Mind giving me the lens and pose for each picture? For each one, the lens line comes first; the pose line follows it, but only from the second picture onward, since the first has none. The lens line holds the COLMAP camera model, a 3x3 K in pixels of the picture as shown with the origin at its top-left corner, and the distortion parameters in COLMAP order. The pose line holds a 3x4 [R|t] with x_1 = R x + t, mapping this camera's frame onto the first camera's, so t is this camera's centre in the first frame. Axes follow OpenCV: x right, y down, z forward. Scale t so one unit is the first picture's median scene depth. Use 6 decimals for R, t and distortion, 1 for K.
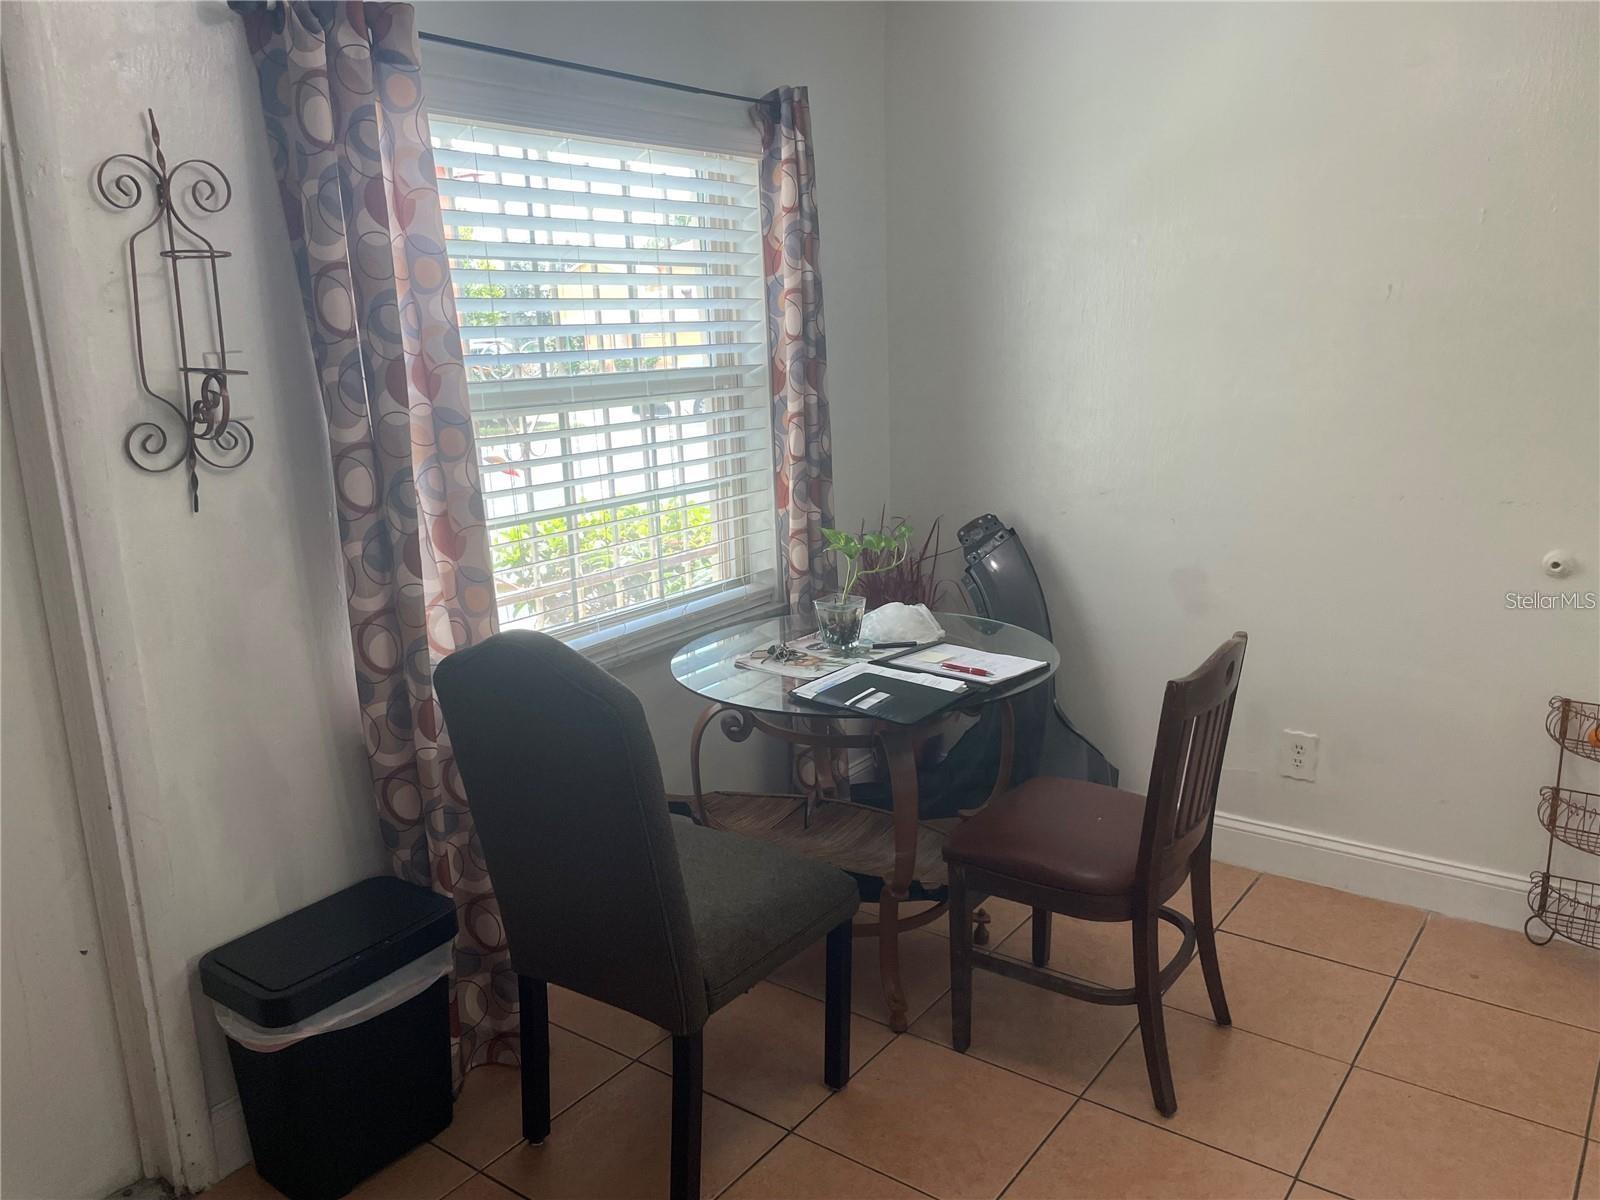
lens RADIAL K [[1189.2, 0, 797.6], [0, 1189.2, 599.9], [0, 0, 1]] dist [0.014298, 0.002684]
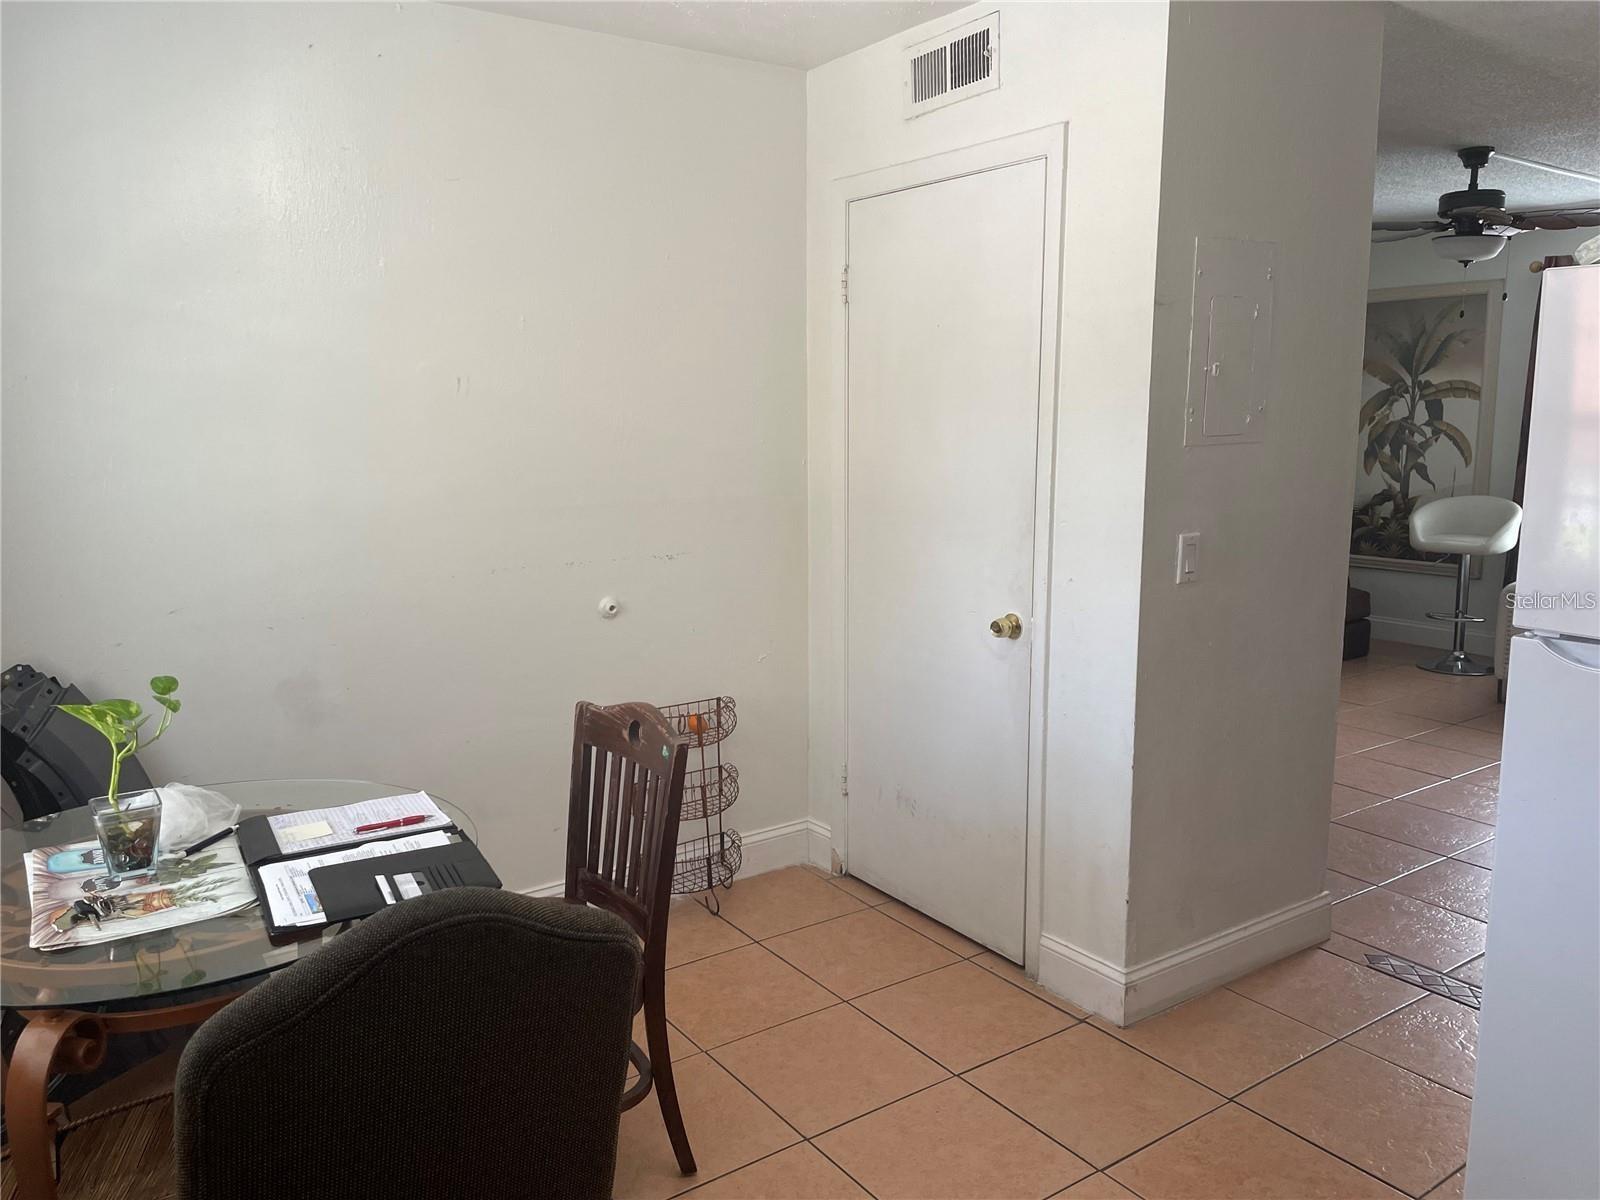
lens RADIAL K [[1189.2, 0, 798.9], [0, 1189.2, 598.8], [0, 0, 1]] dist [0.014298, 0.002684]
pose [[0.300159, -0.125803, 0.945557, -0.484643], [0.202584, 0.977059, 0.065685, -0.081917], [-0.932129, 0.171839, 0.318758, 0.428980]]
